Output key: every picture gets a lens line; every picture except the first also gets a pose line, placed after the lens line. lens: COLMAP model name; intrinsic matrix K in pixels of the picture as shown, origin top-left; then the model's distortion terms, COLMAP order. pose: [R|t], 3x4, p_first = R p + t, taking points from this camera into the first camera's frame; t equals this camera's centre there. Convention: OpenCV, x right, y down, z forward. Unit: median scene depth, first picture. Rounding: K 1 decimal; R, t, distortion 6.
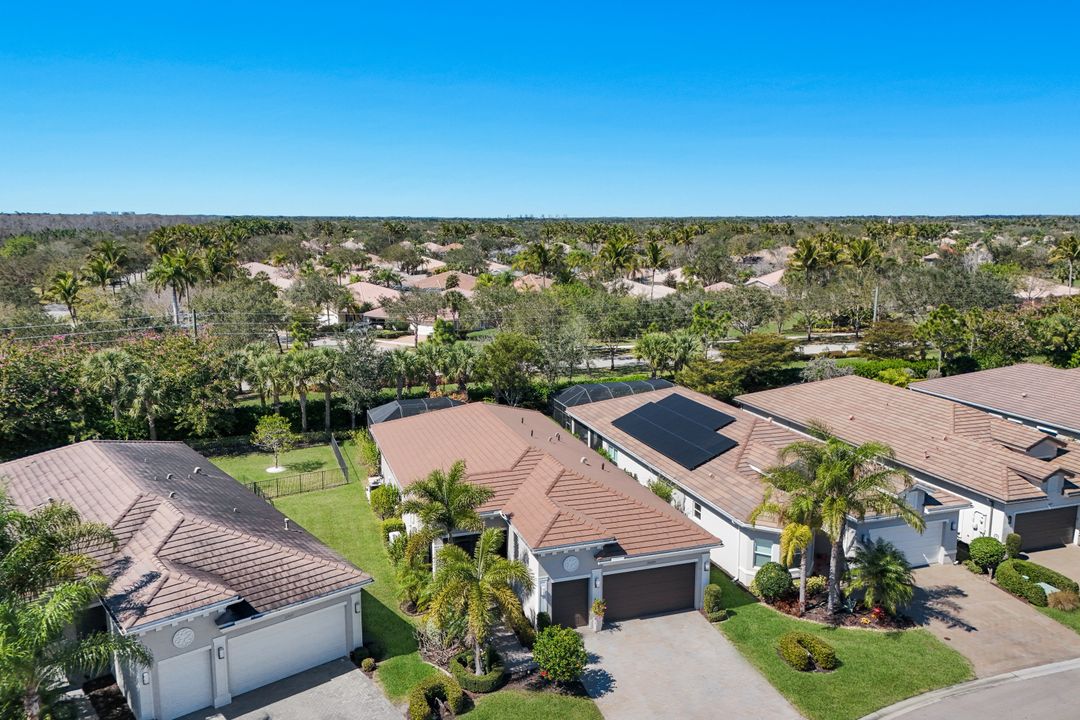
lens RADIAL K [[804.4, 0, 540.0], [0, 804.4, 360.0], [0, 0, 1]] dist [0.035596, -0.002741]
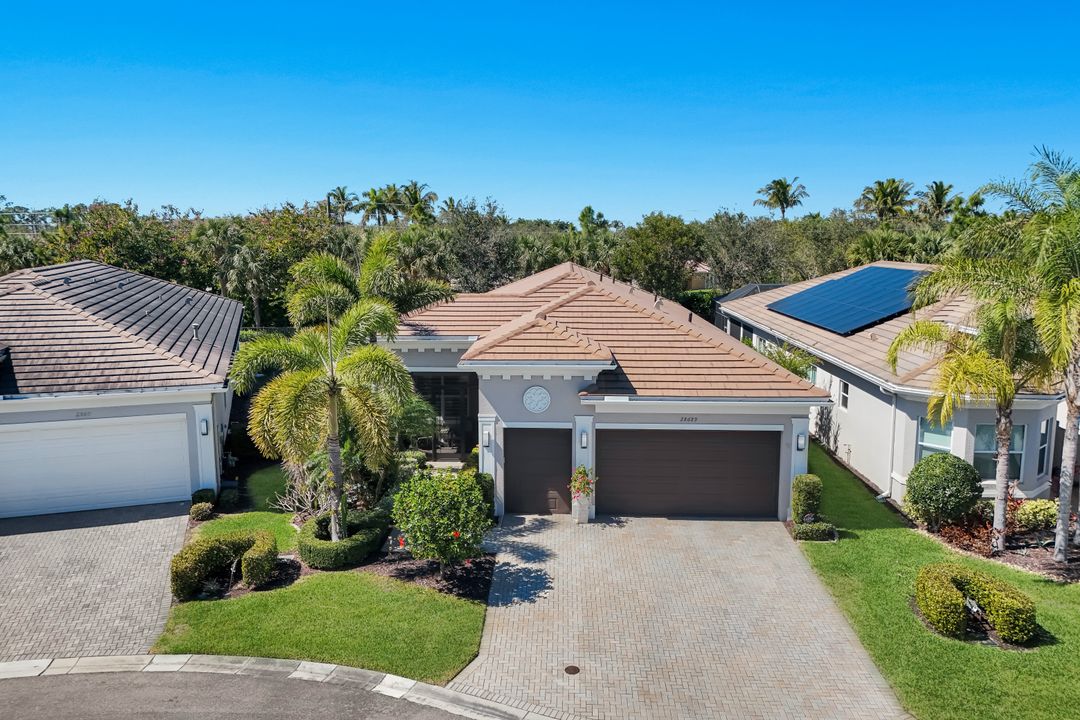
lens RADIAL K [[804.4, 0, 540.0], [0, 804.4, 360.0], [0, 0, 1]] dist [0.035596, -0.002741]
pose [[0.935418, 0.050121, -0.349973, 0.234924], [-0.058103, 0.998234, -0.012337, 0.221650], [0.348737, 0.031875, 0.936678, 0.431409]]
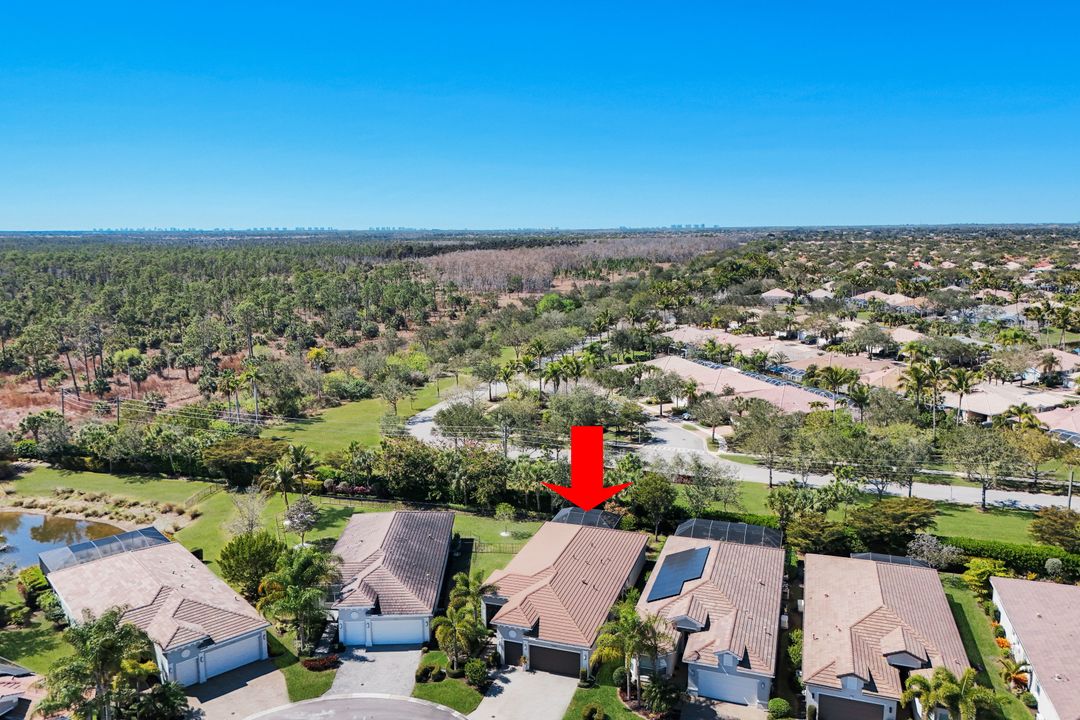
lens RADIAL K [[804.4, 0, 540.0], [0, 804.4, 360.0], [0, 0, 1]] dist [0.035596, -0.002741]
pose [[0.784691, 0.093050, -0.612864, 1.228541], [-0.090292, 0.995282, 0.035504, -0.494510], [0.613276, 0.027477, 0.789390, -0.566284]]
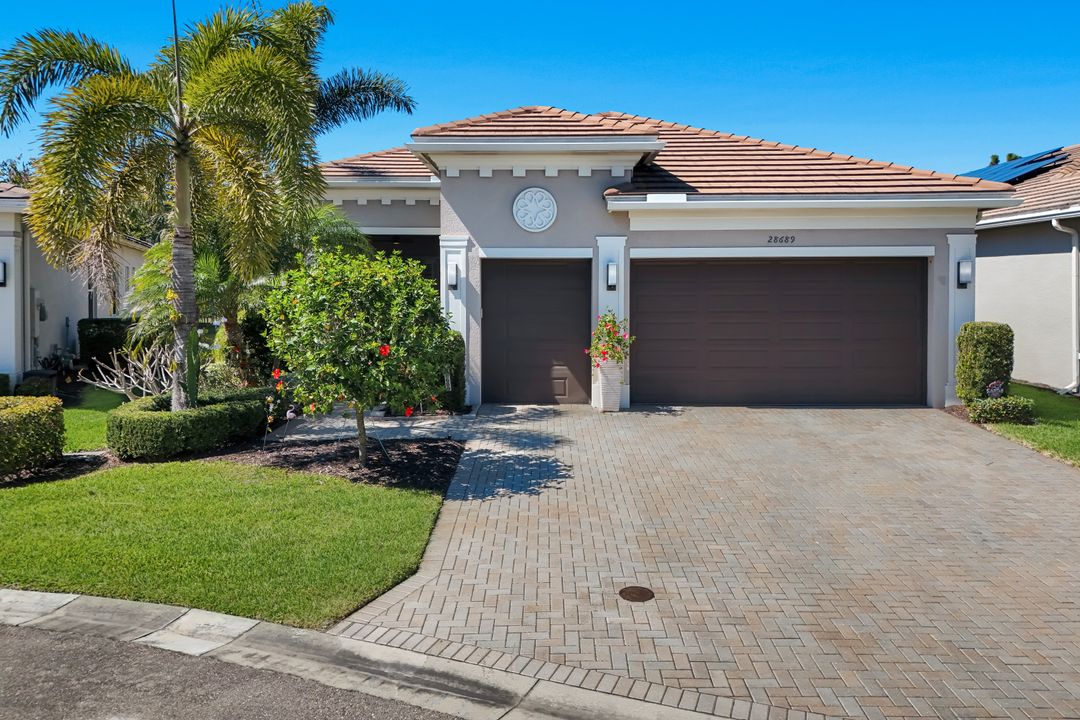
lens RADIAL K [[805.5, 0, 542.5], [0, 805.5, 323.3], [0, 0, 1]] dist [0.045776, -0.002856]
pose [[0.944054, 0.013904, -0.329497, 0.155718], [-0.054469, 0.991963, -0.114201, 0.330860], [0.325262, 0.125759, 0.937224, 0.639735]]
